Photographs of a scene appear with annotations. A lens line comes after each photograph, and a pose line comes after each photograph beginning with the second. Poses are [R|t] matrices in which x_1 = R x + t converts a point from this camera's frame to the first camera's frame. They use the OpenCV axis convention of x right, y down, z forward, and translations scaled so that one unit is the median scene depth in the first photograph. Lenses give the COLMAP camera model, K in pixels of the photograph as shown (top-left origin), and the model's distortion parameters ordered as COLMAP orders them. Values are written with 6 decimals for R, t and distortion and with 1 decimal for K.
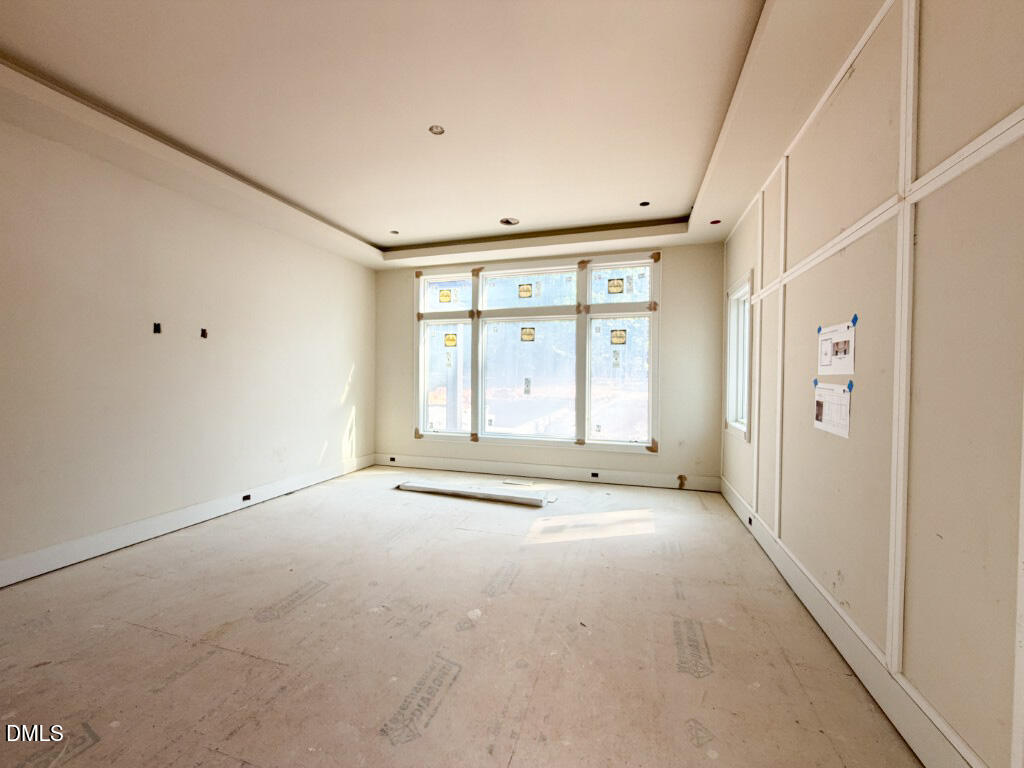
lens RADIAL K [[407.8, 0, 510.8], [0, 407.8, 383.1], [0, 0, 1]] dist [-0.000450, -0.000322]
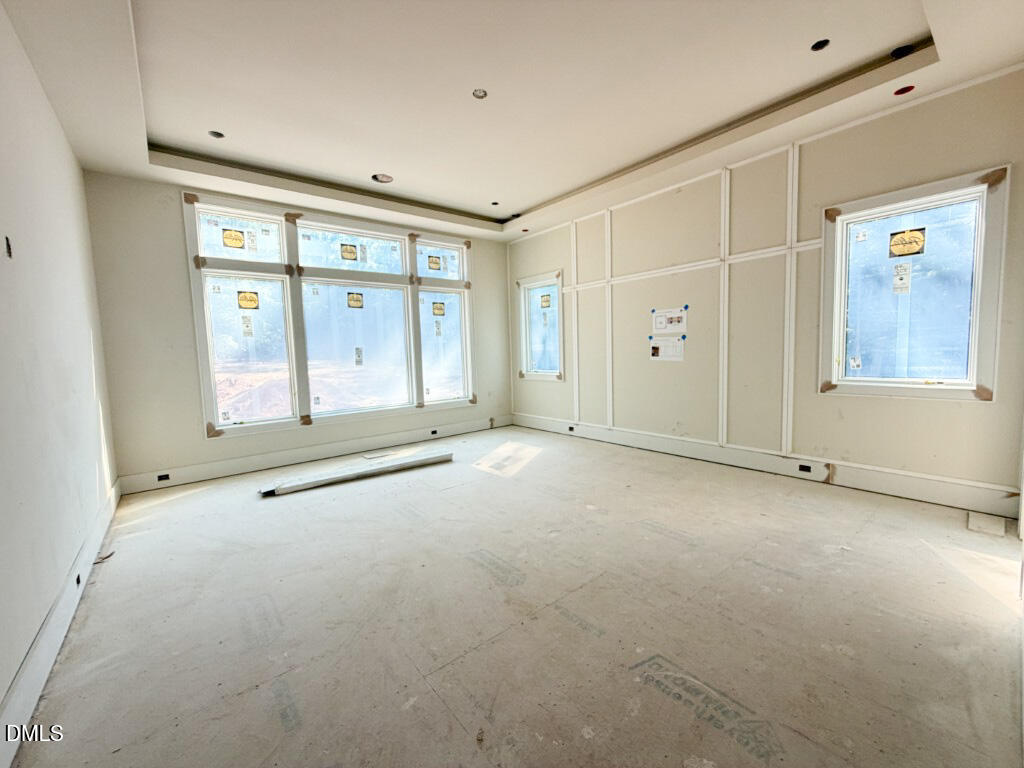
lens RADIAL K [[407.8, 0, 506.2], [0, 407.8, 383.5], [0, 0, 1]] dist [-0.000450, -0.000322]
pose [[0.560755, -0.090936, 0.822973, -0.596247], [0.048422, 0.995851, 0.077045, 0.015542], [-0.826565, -0.003354, 0.562832, 0.209508]]
